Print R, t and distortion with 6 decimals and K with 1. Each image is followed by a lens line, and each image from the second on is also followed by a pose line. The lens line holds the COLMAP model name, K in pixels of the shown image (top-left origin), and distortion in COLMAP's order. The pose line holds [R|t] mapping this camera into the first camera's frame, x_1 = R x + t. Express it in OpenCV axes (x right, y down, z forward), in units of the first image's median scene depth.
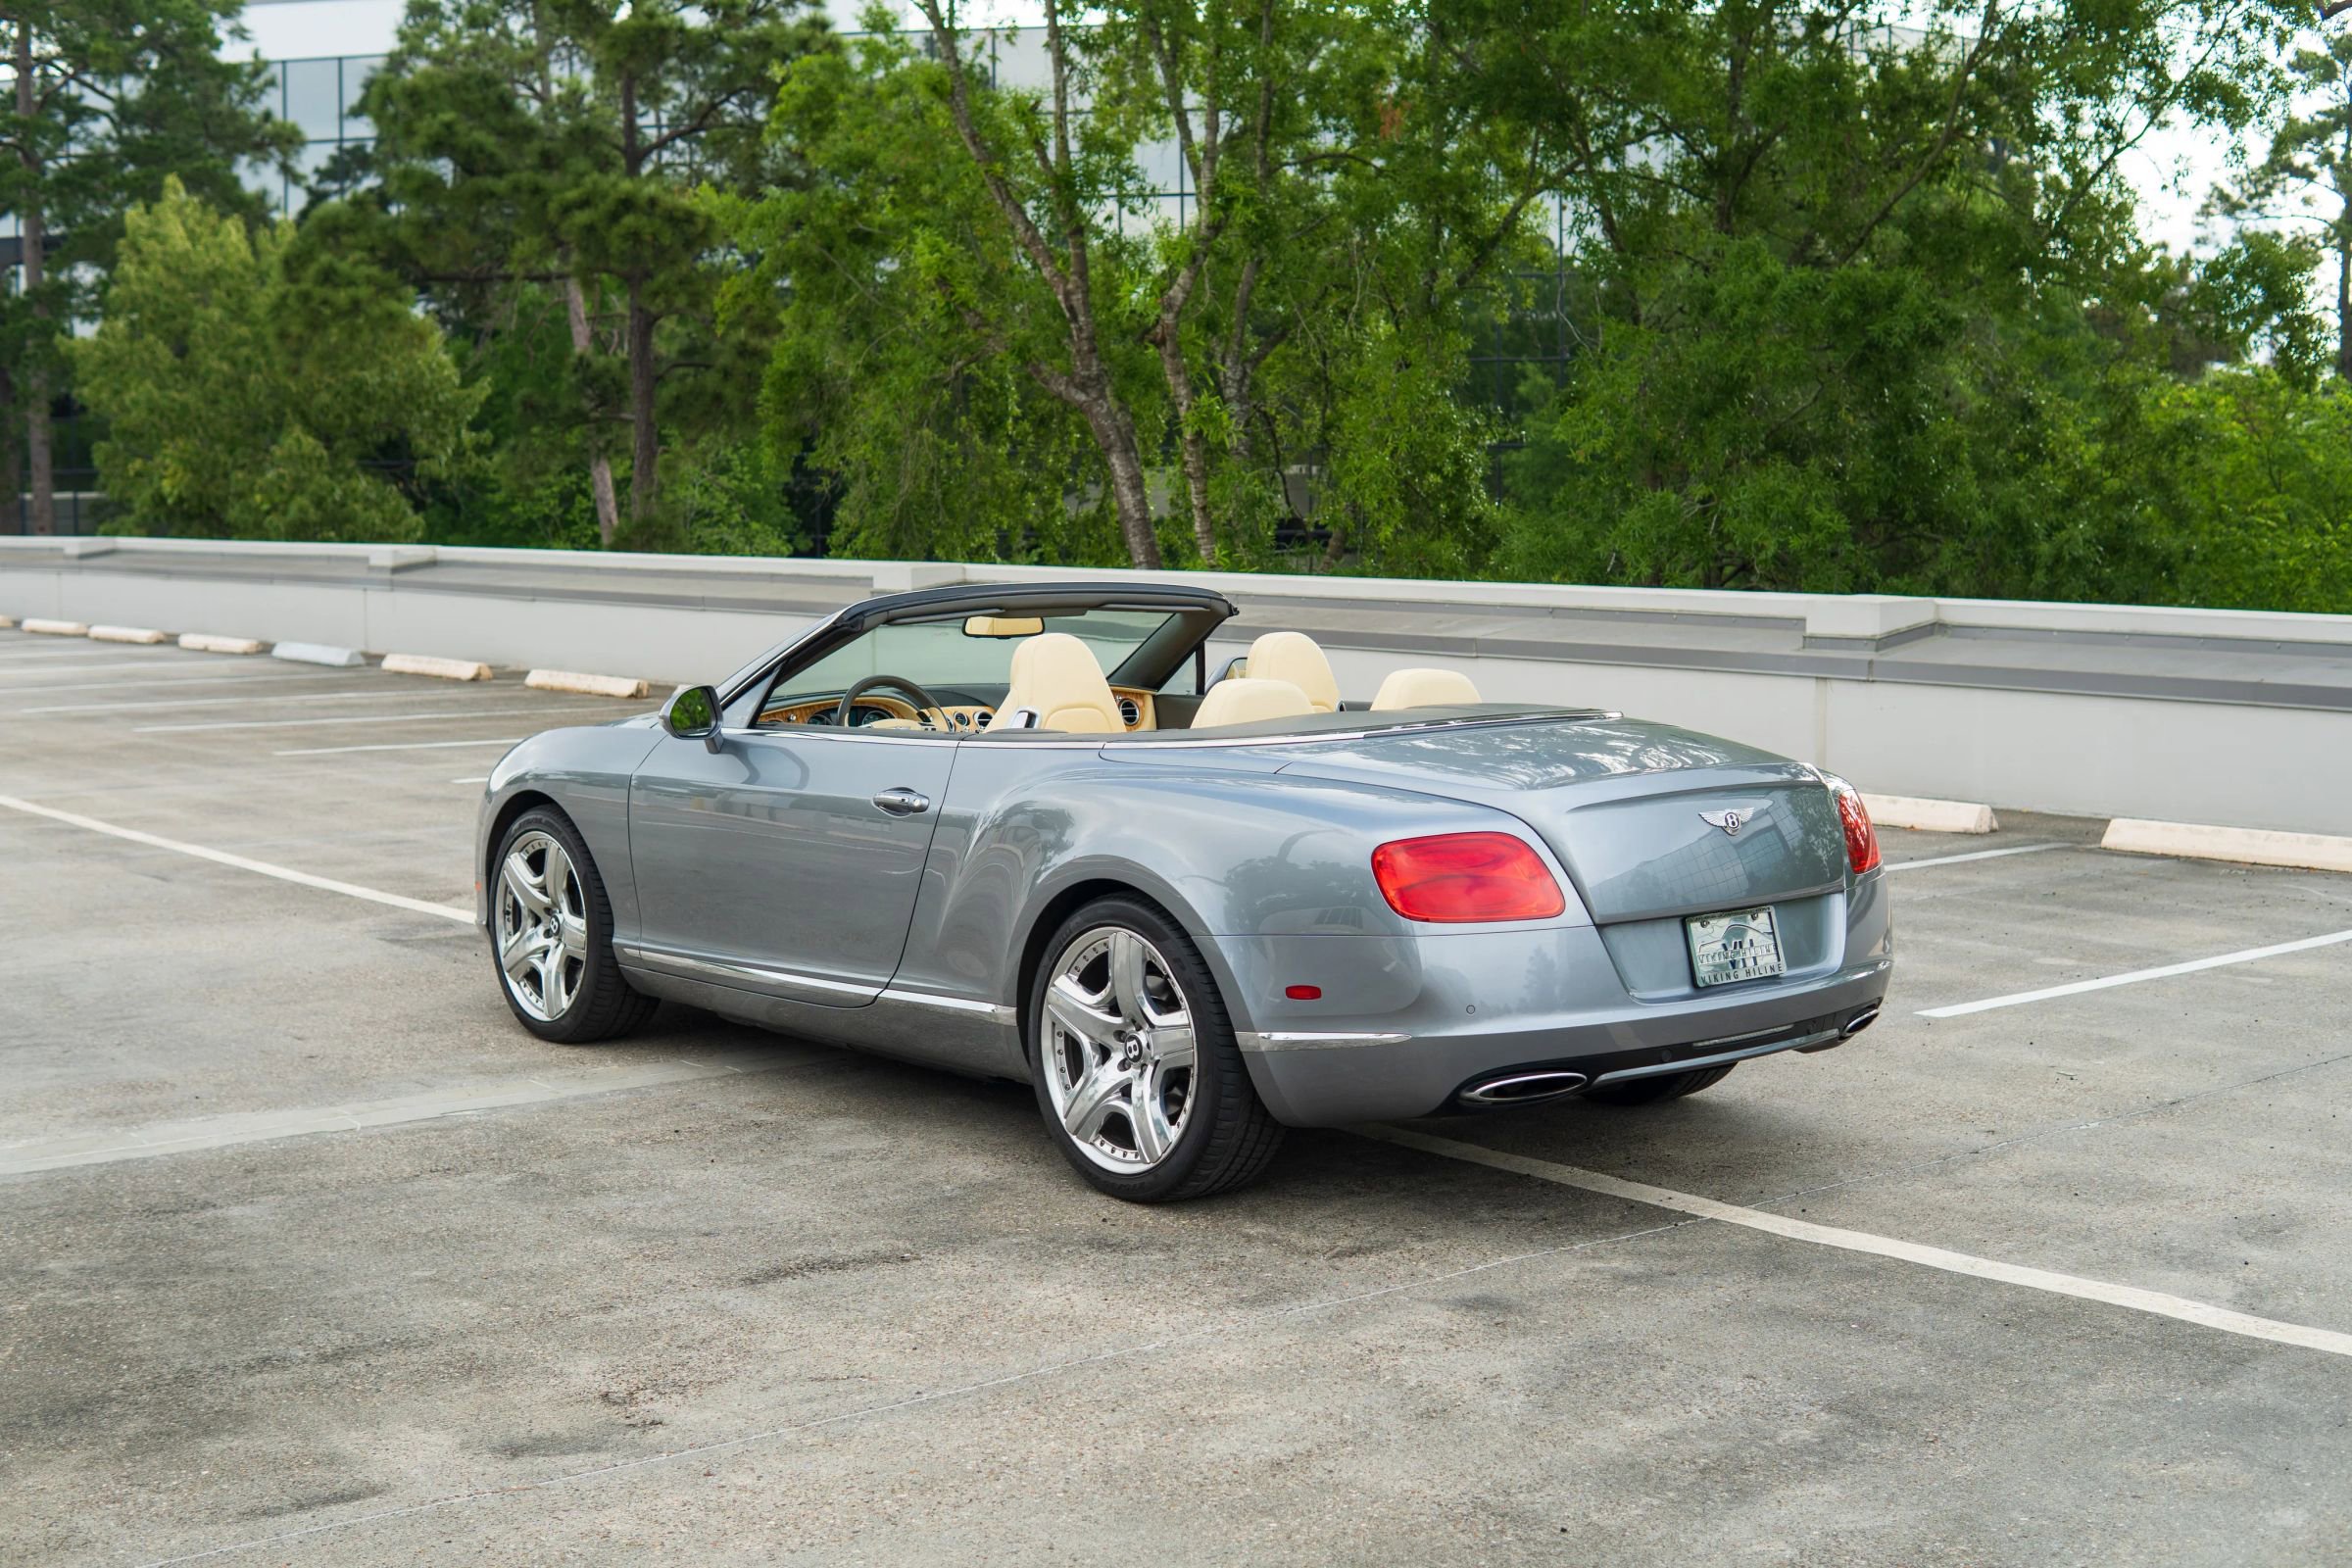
lens RADIAL K [[3240.6, 0, 1186.3], [0, 3240.6, 789.0], [0, 0, 1]] dist [-0.194232, -0.133752]
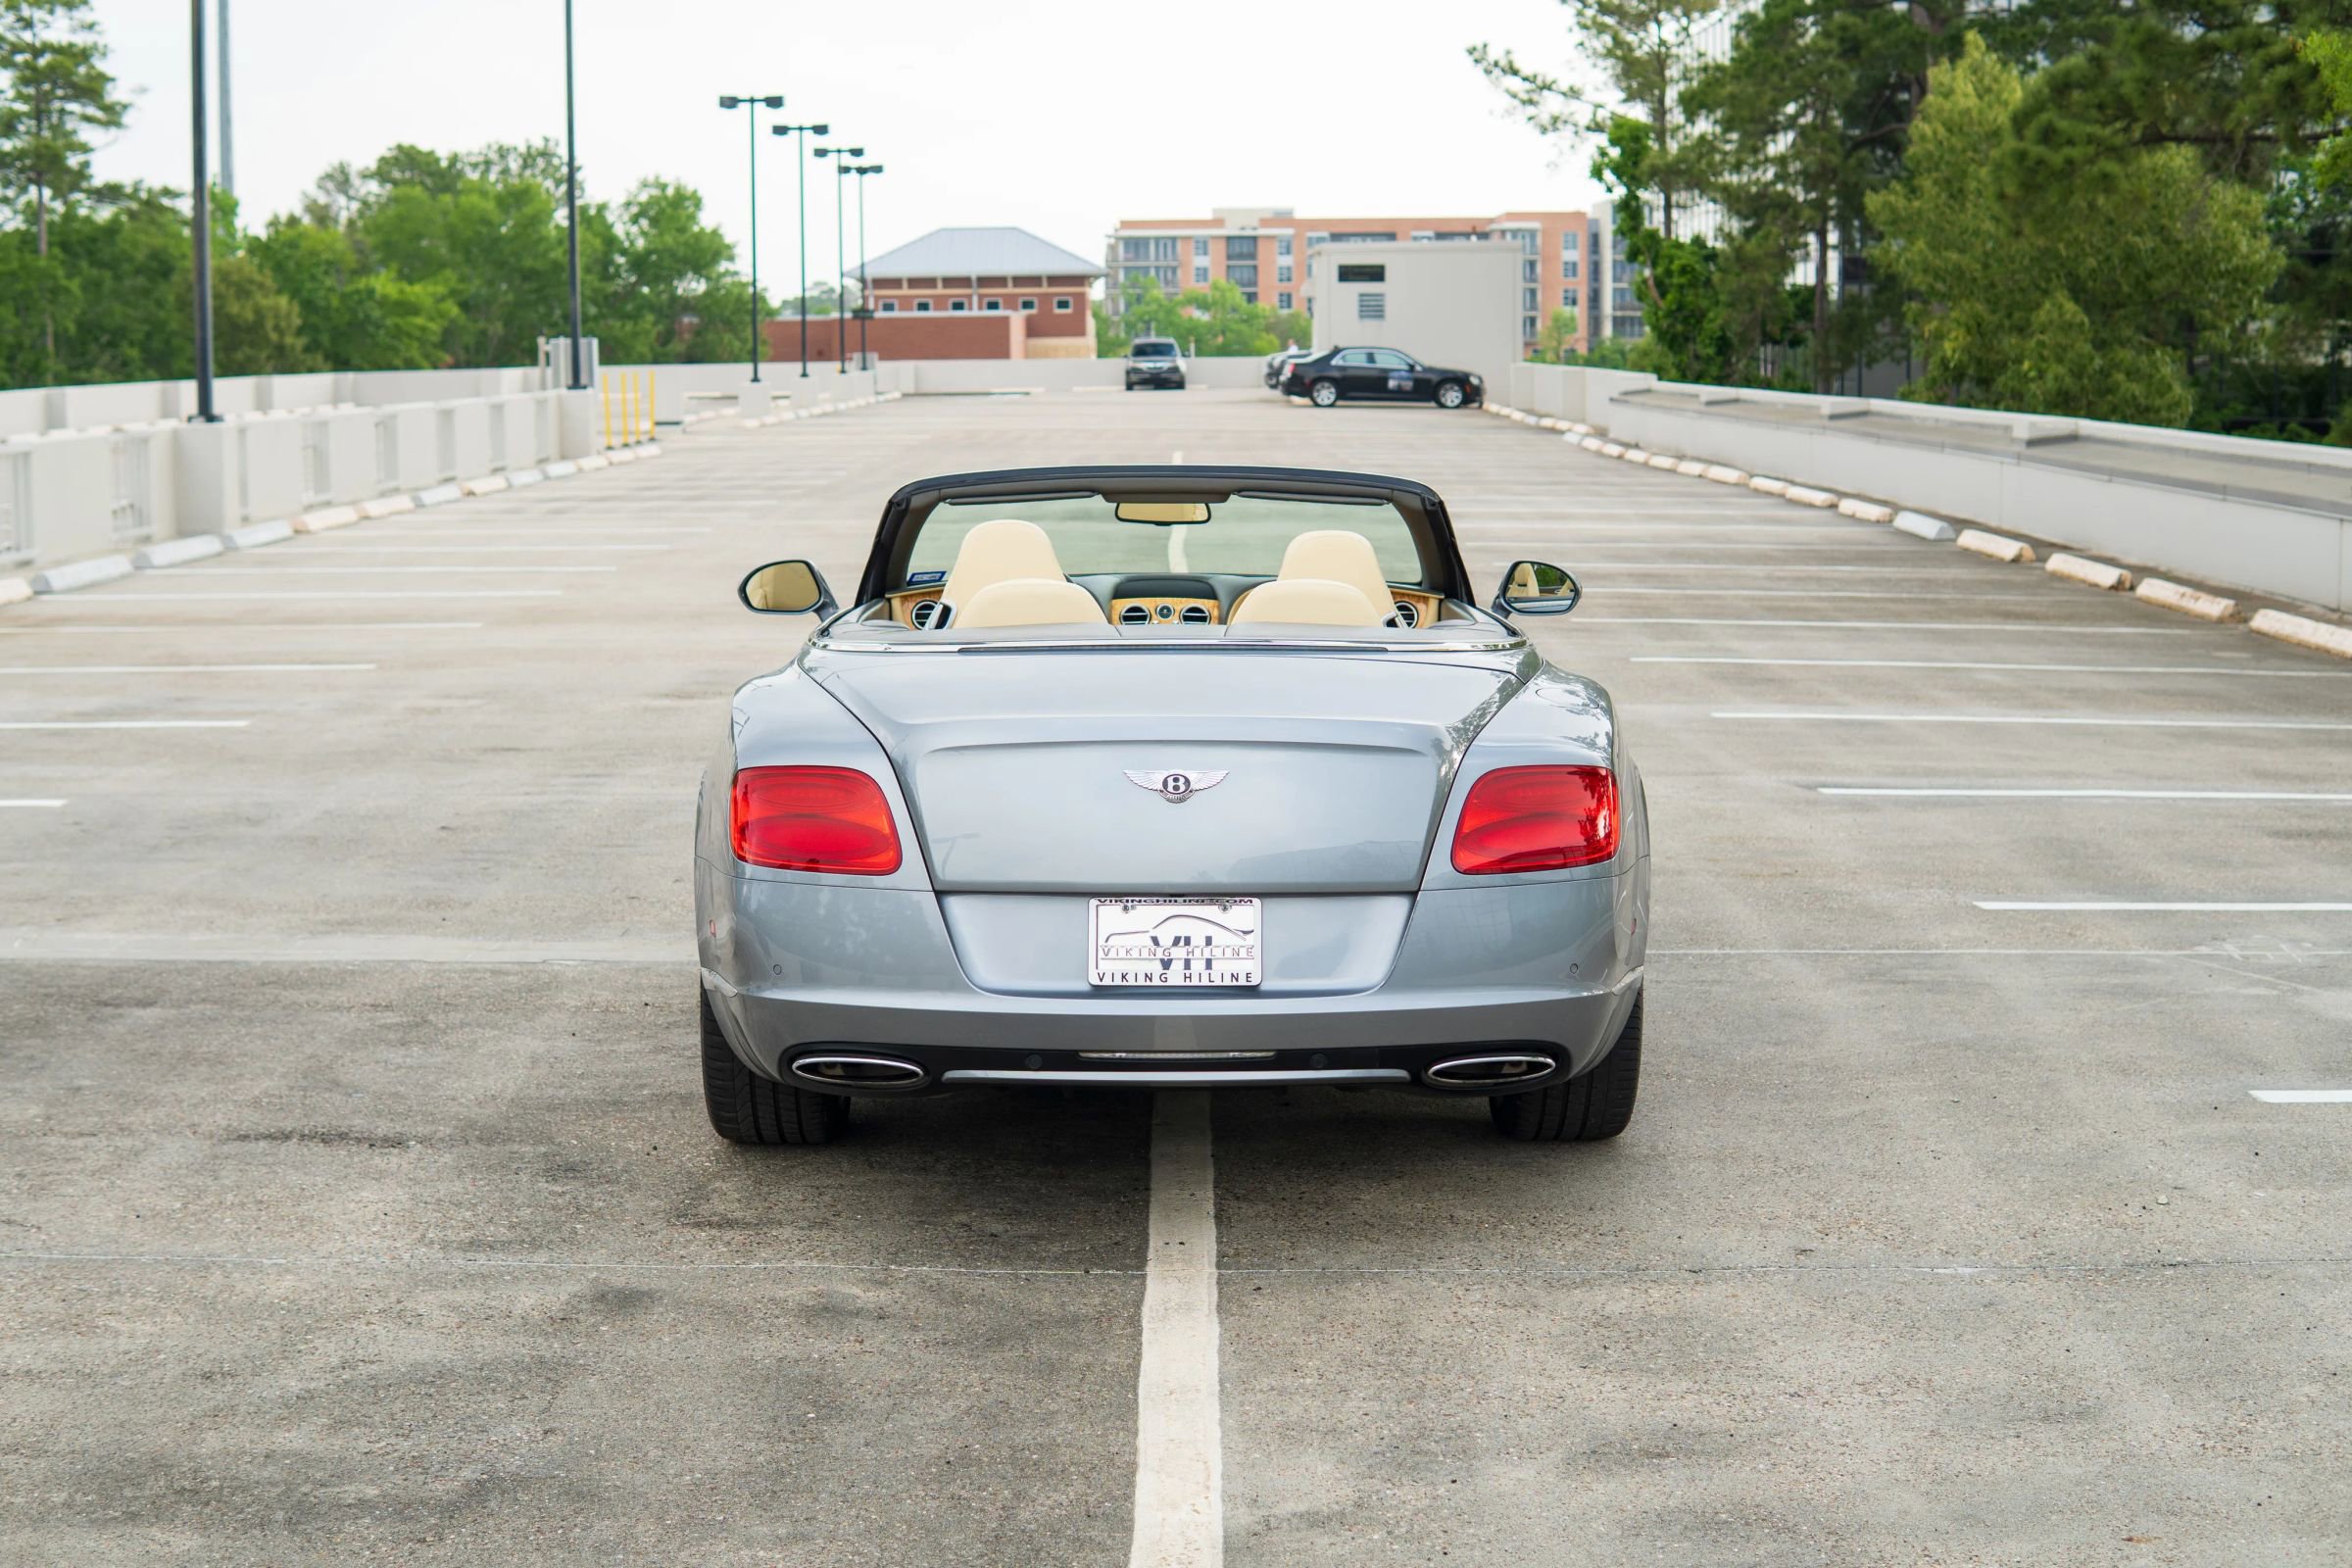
lens RADIAL K [[3259.6, 0, 1176.0], [0, 3259.6, 784.0], [0, 0, 1]] dist [-0.188599, -0.144108]
pose [[0.760825, 0.093209, -0.642229, 0.456751], [-0.067735, 0.995632, 0.064256, -0.028037], [0.645413, -0.005387, 0.763815, 0.255547]]
